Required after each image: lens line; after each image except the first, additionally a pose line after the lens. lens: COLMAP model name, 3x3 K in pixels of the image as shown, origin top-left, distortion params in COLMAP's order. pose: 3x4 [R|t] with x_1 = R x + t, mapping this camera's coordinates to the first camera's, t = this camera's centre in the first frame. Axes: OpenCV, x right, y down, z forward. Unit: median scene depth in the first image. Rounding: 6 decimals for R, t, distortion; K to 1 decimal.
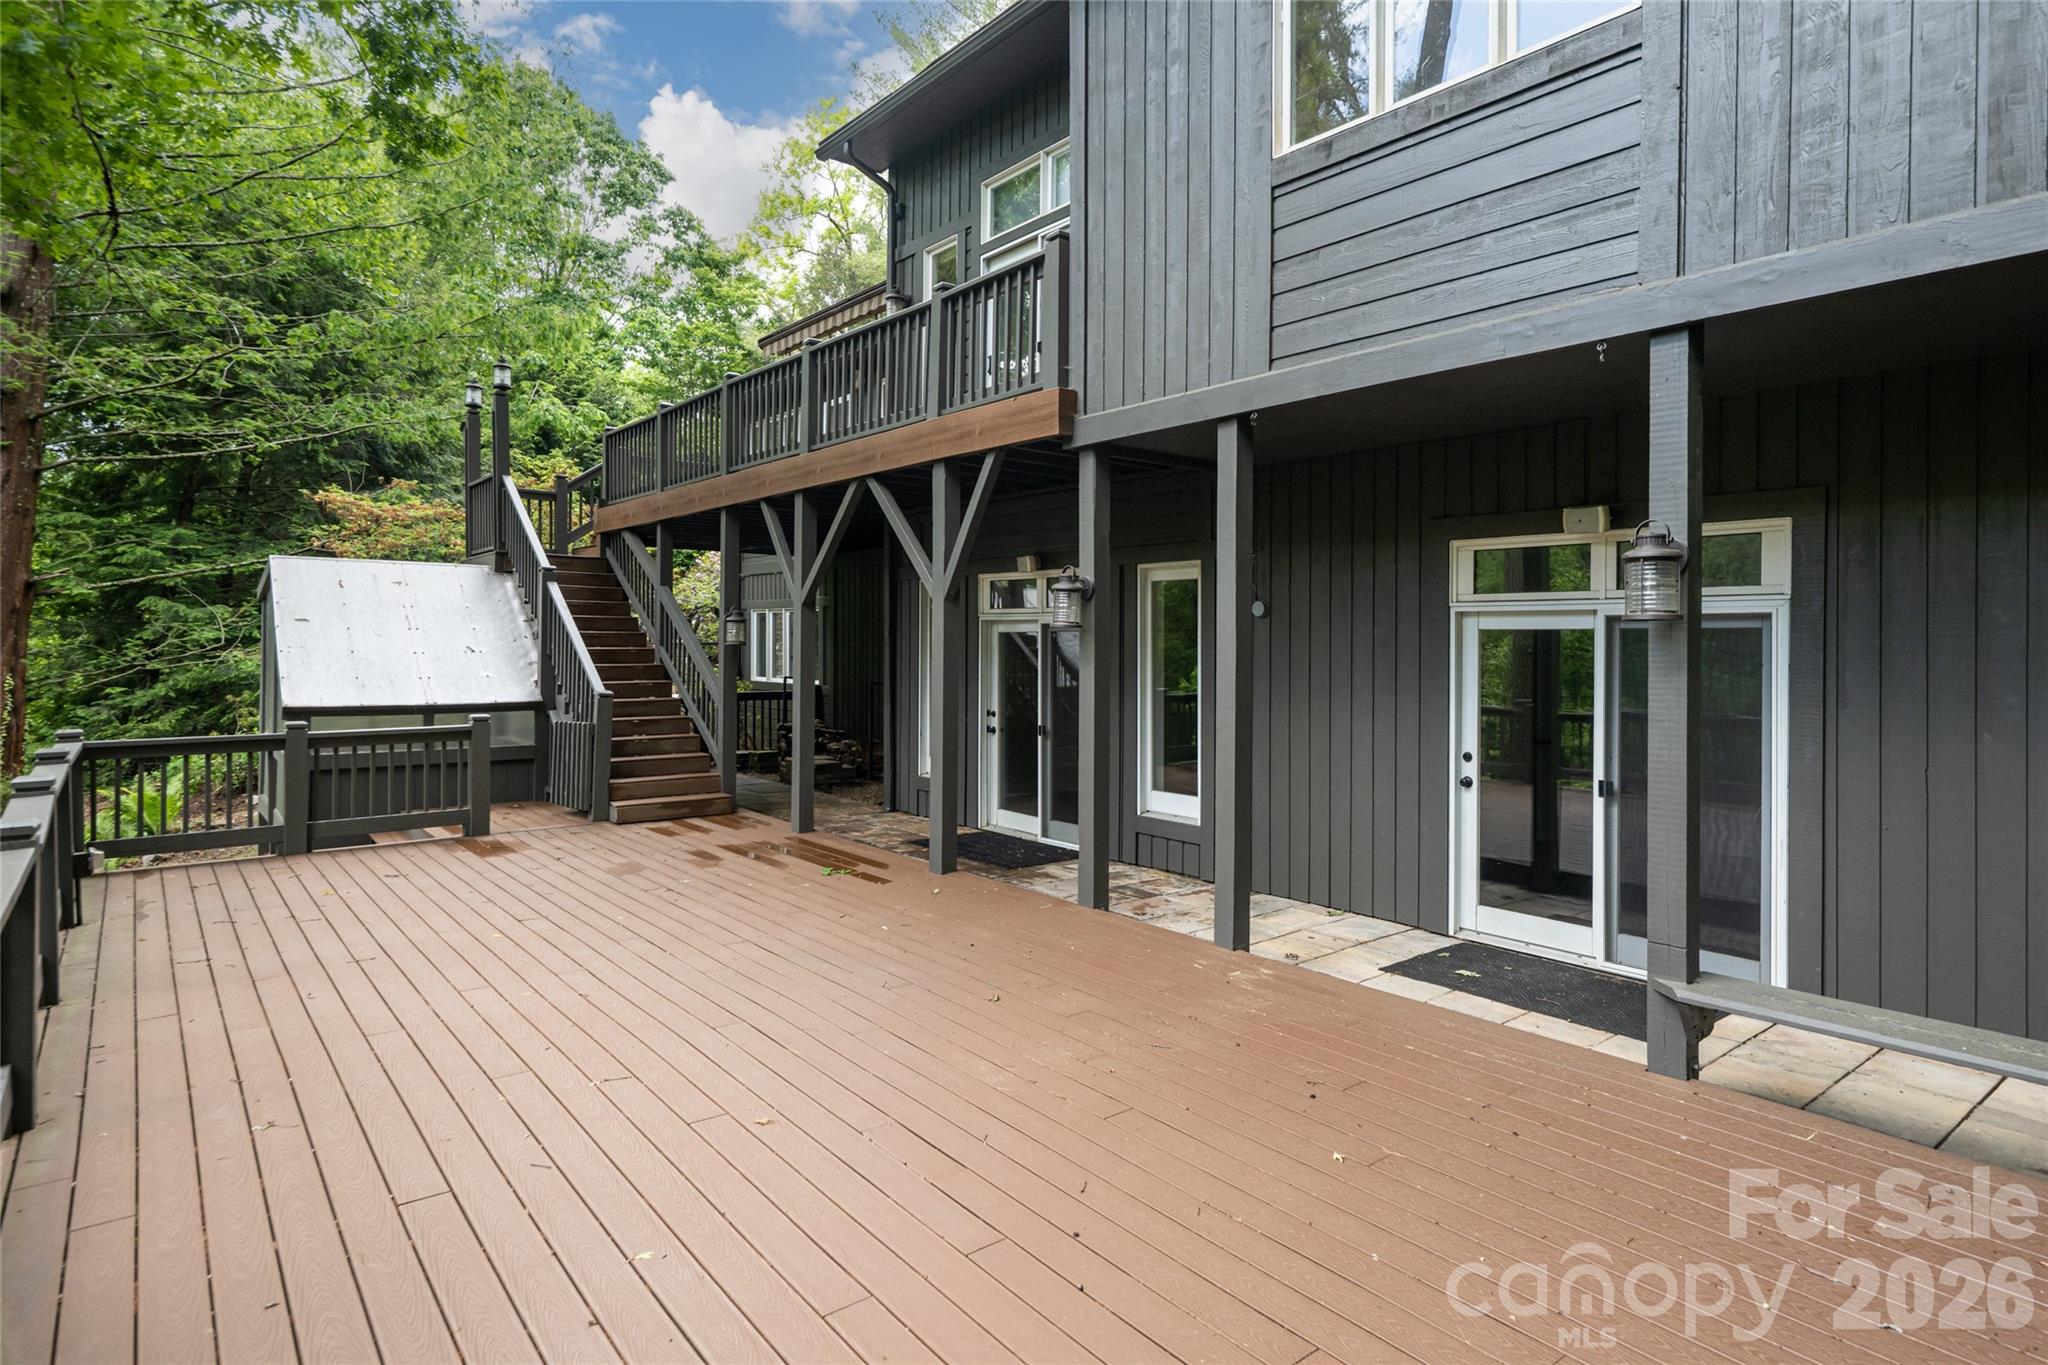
lens RADIAL K [[1126.4, 0, 1026.5], [0, 1126.4, 672.7], [0, 0, 1]] dist [-0.019918, 0.001937]
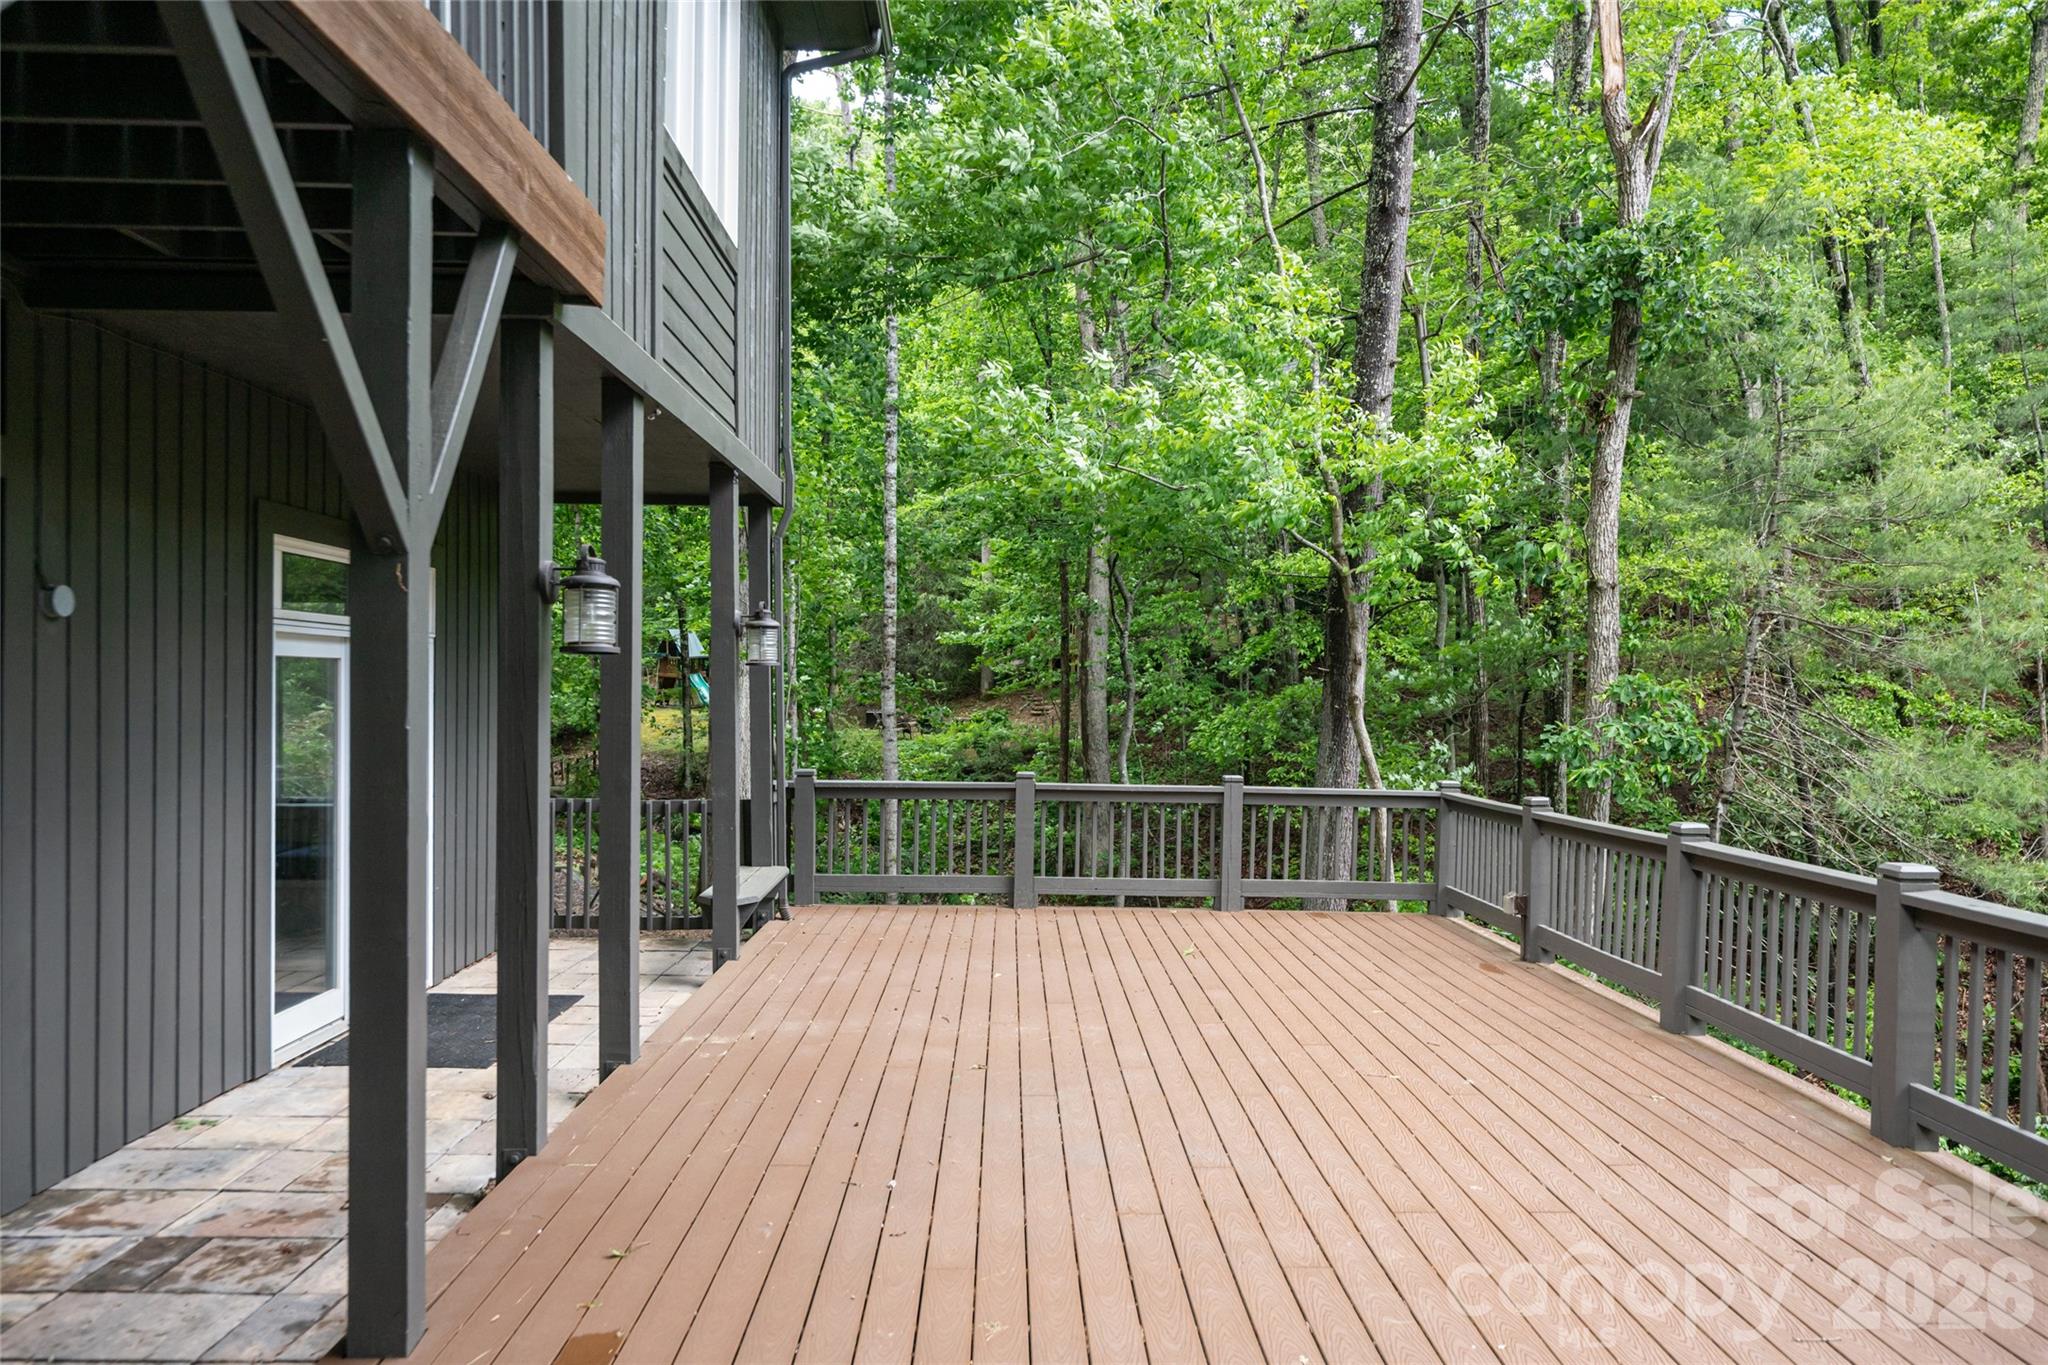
lens RADIAL K [[1413.2, 0, 1026.2], [0, 1413.2, 688.9], [0, 0, 1]] dist [-0.010847, -0.000528]
pose [[-0.793385, -0.012622, 0.608590, -0.844573], [-0.010451, 0.999920, 0.007114, -0.040079], [-0.608631, -0.000716, -0.793453, 2.090871]]
